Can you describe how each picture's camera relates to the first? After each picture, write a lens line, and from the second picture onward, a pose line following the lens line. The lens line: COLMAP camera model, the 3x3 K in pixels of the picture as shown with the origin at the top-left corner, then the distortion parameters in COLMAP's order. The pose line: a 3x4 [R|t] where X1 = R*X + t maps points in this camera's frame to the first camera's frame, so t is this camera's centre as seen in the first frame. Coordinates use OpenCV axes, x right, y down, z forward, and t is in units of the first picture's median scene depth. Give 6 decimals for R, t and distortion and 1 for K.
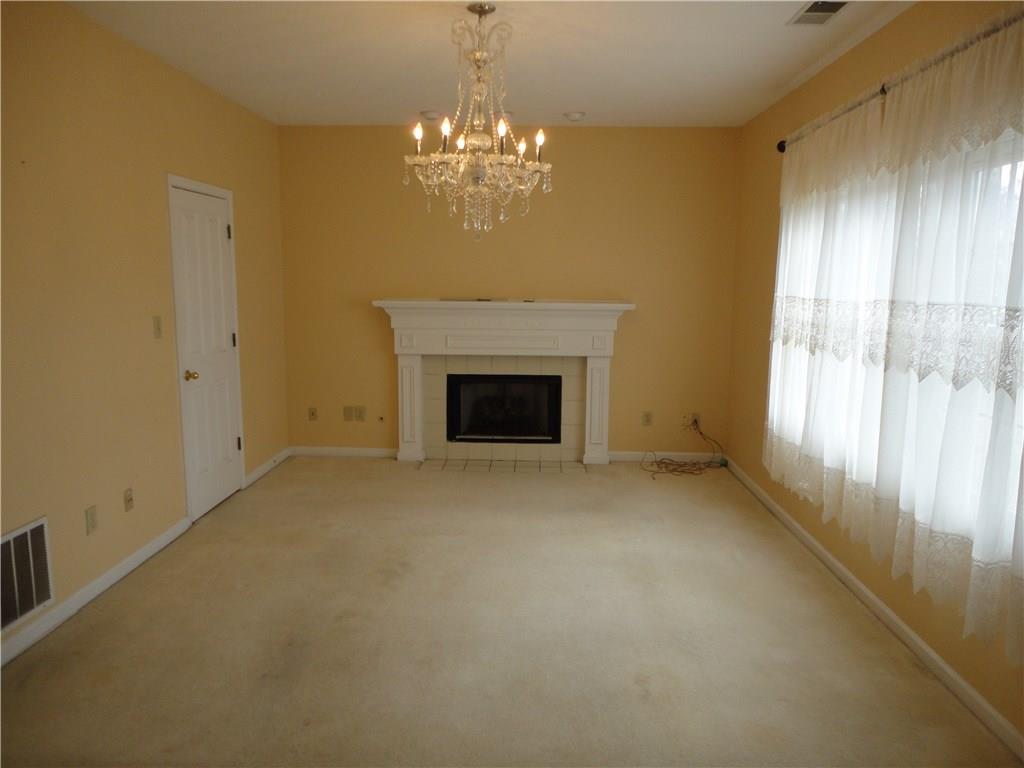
lens RADIAL K [[753.9, 0, 519.0], [0, 753.9, 379.7], [0, 0, 1]] dist [0.003411, 0.000756]
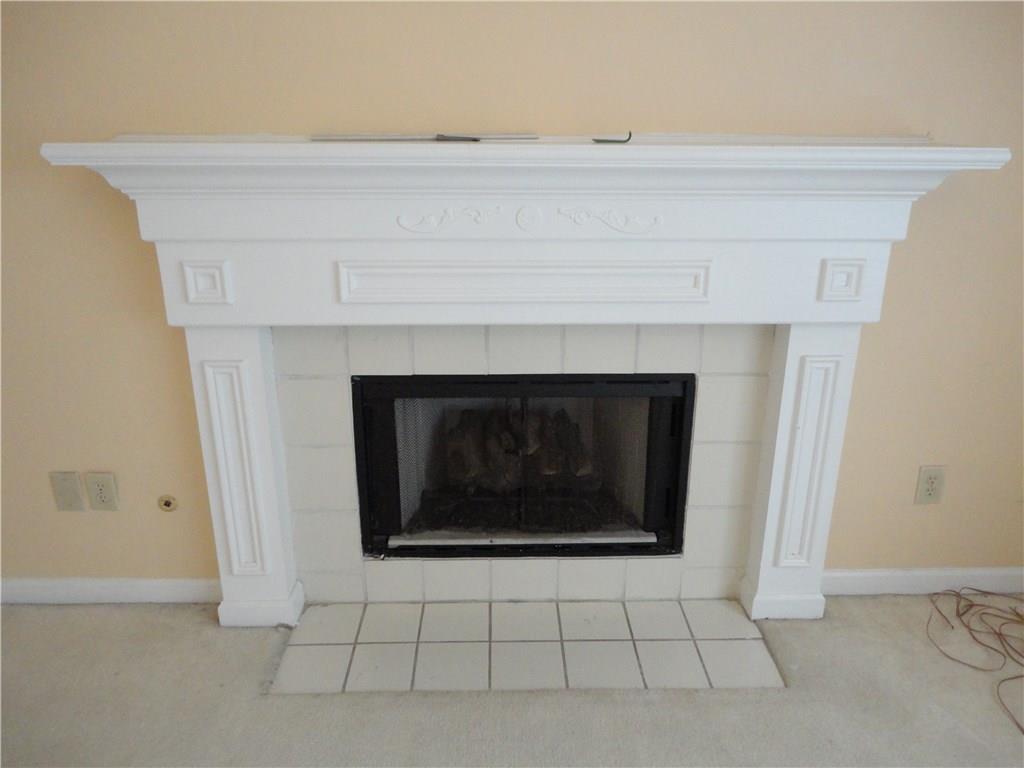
lens RADIAL K [[756.5, 0, 513.1], [0, 756.5, 380.9], [0, 0, 1]] dist [0.001862, 0.003021]
pose [[0.999068, -0.019440, 0.038529, -0.038798], [0.011435, 0.980136, 0.197998, -0.071241], [-0.041613, -0.197373, 0.979445, 0.690813]]
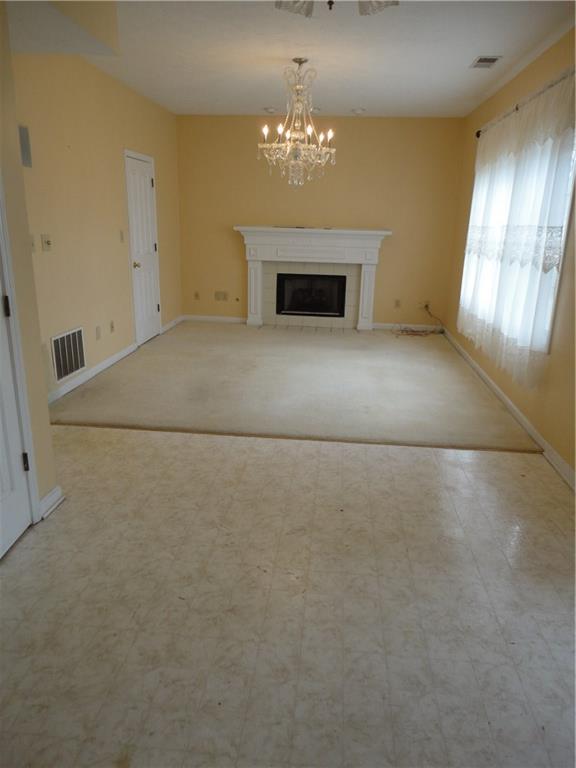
lens RADIAL K [[578.7, 0, 296.3], [0, 578.7, 382.5], [0, 0, 1]] dist [0.025262, 0.005669]
pose [[0.997944, 0.033504, -0.054644, 0.025231], [-0.025583, 0.989863, 0.139705, 0.052515], [0.058771, -0.138020, 0.988684, -0.300401]]
